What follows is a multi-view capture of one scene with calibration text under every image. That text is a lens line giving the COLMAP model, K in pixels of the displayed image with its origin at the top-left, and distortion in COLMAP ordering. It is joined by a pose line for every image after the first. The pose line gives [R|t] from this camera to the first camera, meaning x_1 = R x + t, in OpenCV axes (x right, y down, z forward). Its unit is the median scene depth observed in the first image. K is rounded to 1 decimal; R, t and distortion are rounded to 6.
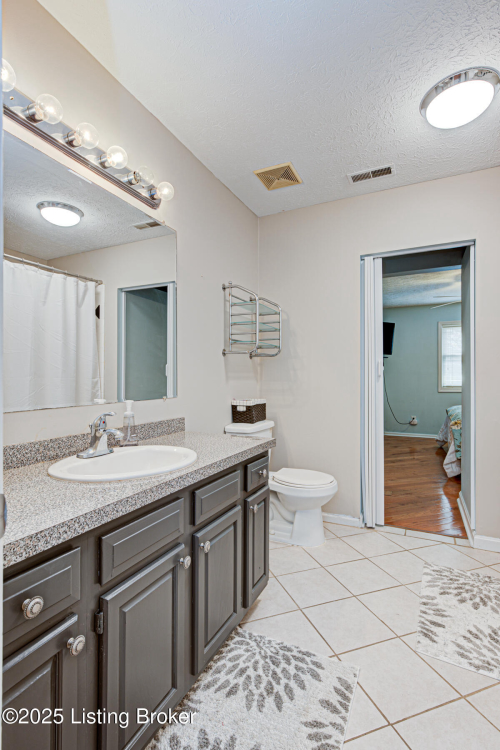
lens RADIAL K [[366.7, 0, 252.6], [0, 366.7, 375.8], [0, 0, 1]] dist [0.005171, -0.000979]
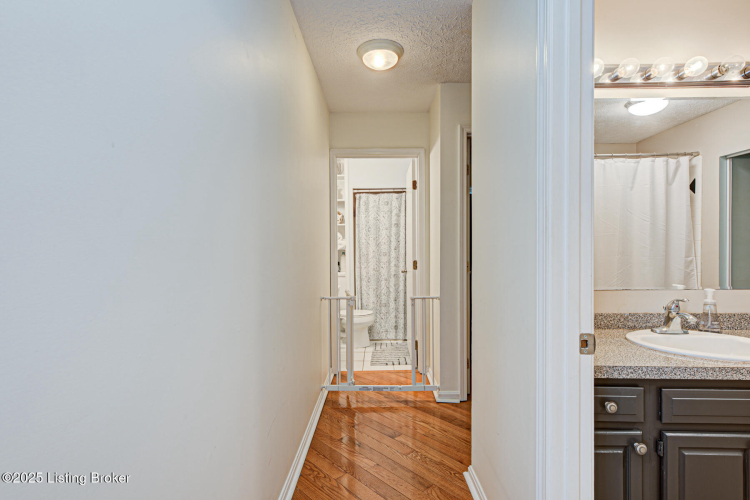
lens RADIAL K [[366.7, 0, 377.9], [0, 366.7, 249.5], [0, 0, 1]] dist [0.005171, -0.000979]
pose [[0.424987, 0.006256, -0.905178, 0.255876], [0.003567, 0.999957, 0.008586, -0.070128], [0.905193, -0.006878, 0.424946, -0.370992]]
